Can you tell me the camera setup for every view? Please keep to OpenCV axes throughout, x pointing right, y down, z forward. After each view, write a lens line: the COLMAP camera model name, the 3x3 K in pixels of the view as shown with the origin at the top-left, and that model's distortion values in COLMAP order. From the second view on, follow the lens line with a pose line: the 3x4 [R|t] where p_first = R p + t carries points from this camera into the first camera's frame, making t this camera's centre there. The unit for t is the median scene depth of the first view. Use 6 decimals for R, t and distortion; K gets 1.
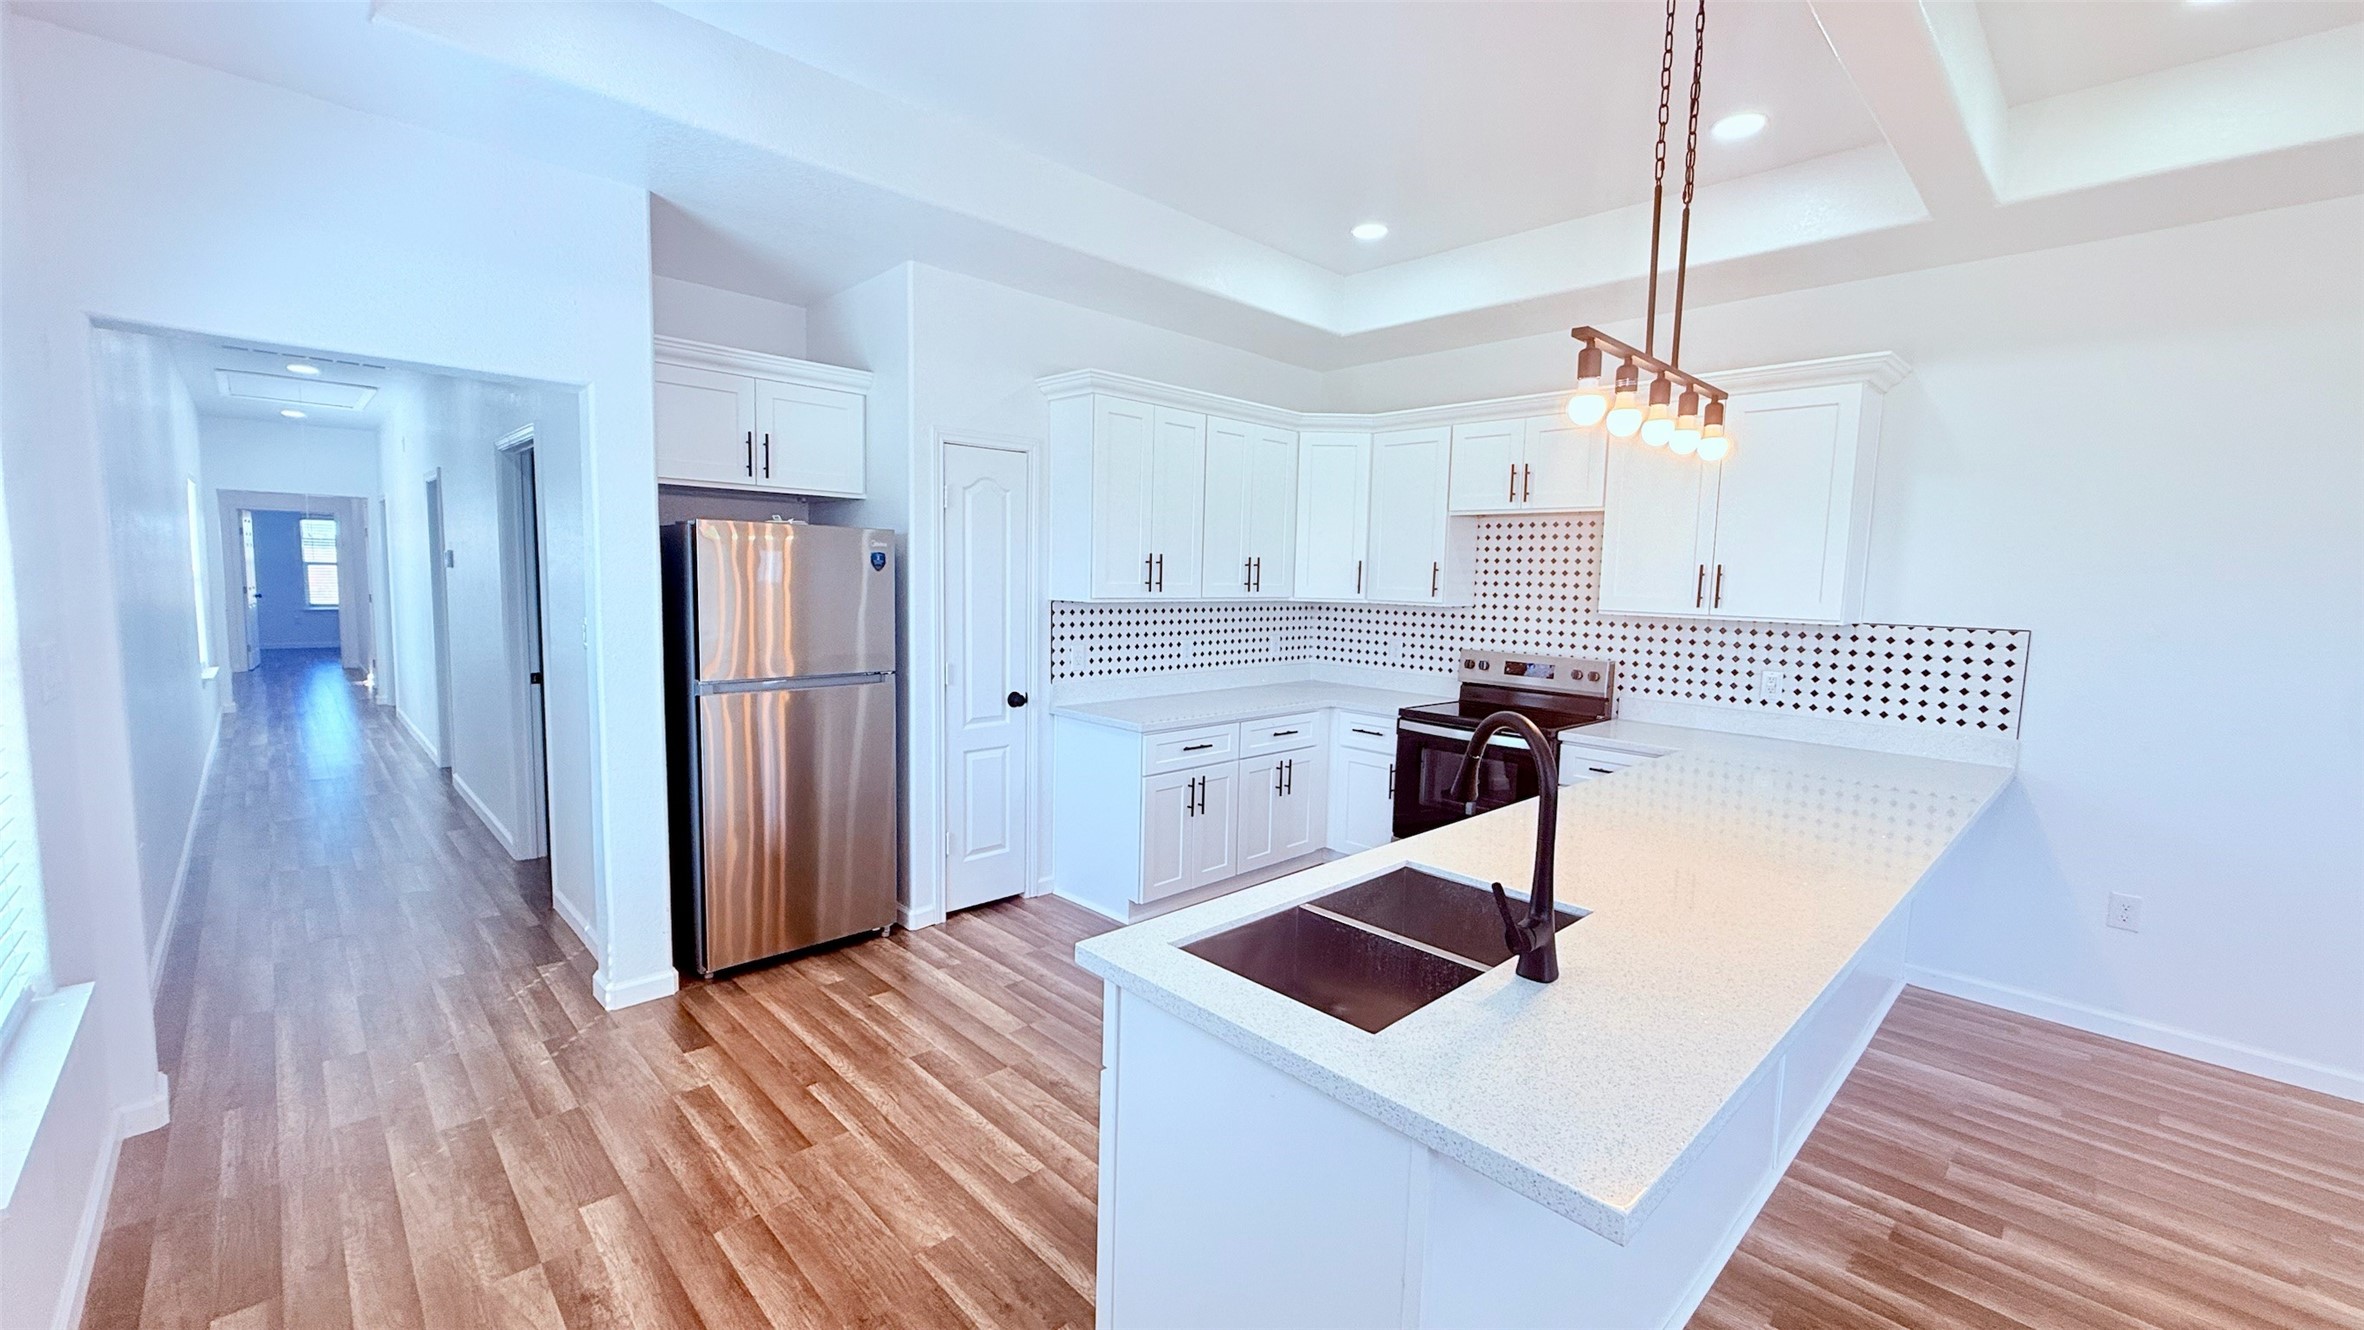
lens RADIAL K [[942.2, 0, 1173.0], [0, 942.2, 663.3], [0, 0, 1]] dist [0.000286, -0.000125]
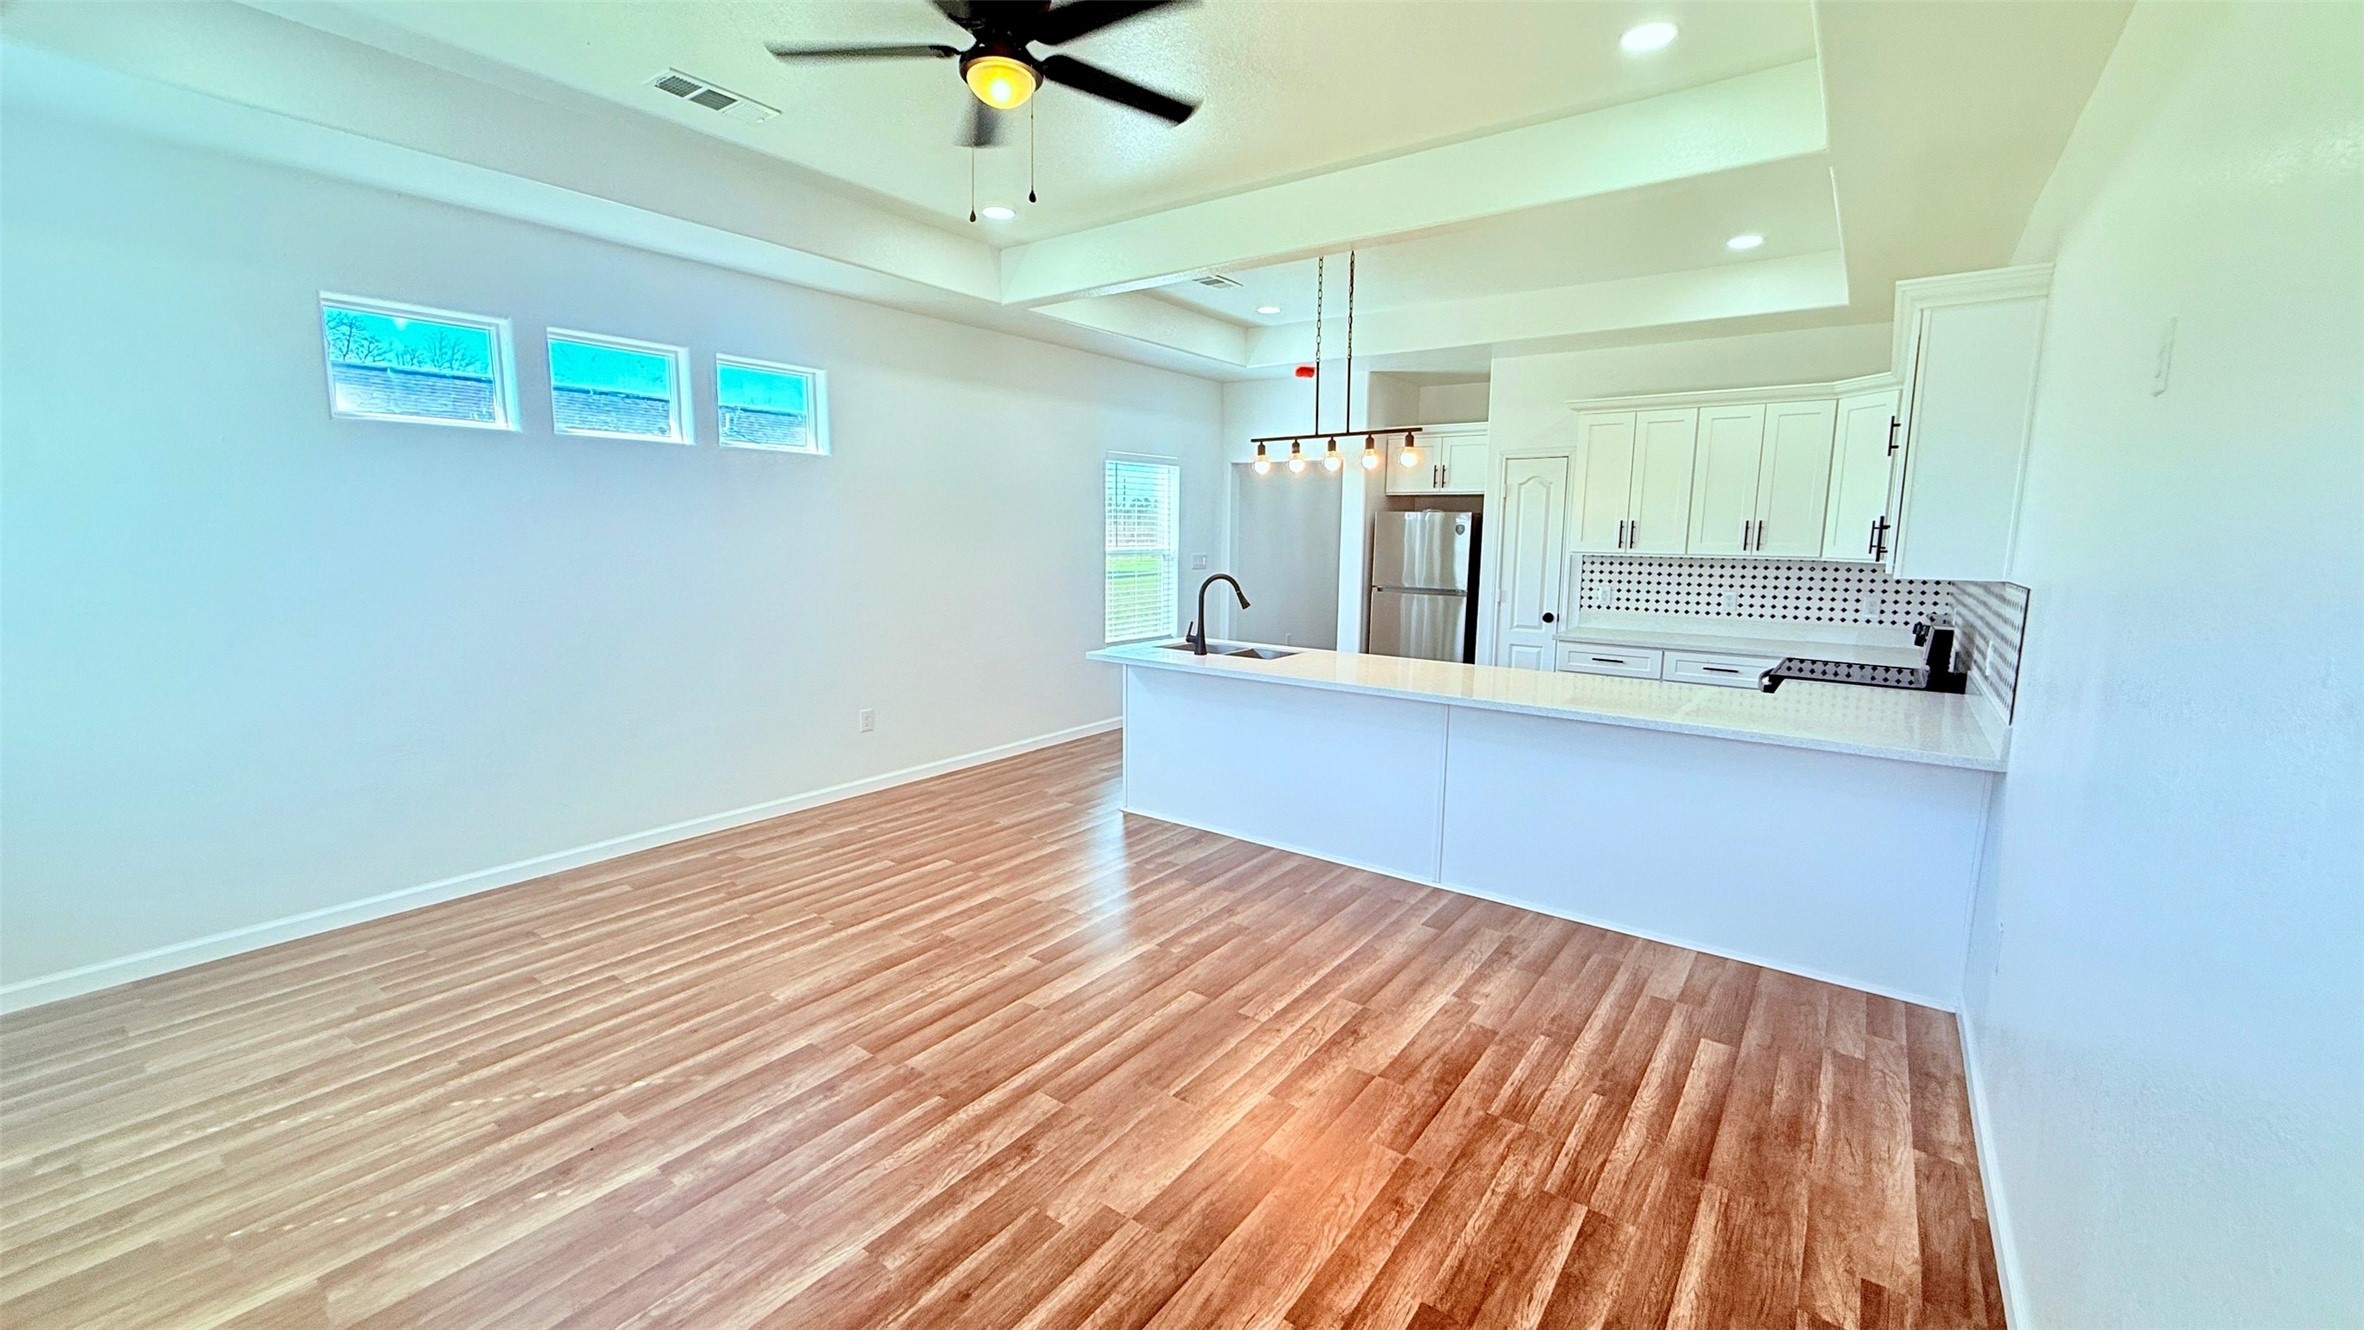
lens RADIAL K [[942.2, 0, 1178.0], [0, 942.2, 660.6], [0, 0, 1]] dist [0.000286, -0.000125]
pose [[0.167508, 0.117096, -0.978892, 1.298617], [-0.100643, 0.989765, 0.101174, 0.013461], [0.980720, 0.081572, 0.177578, 0.134388]]
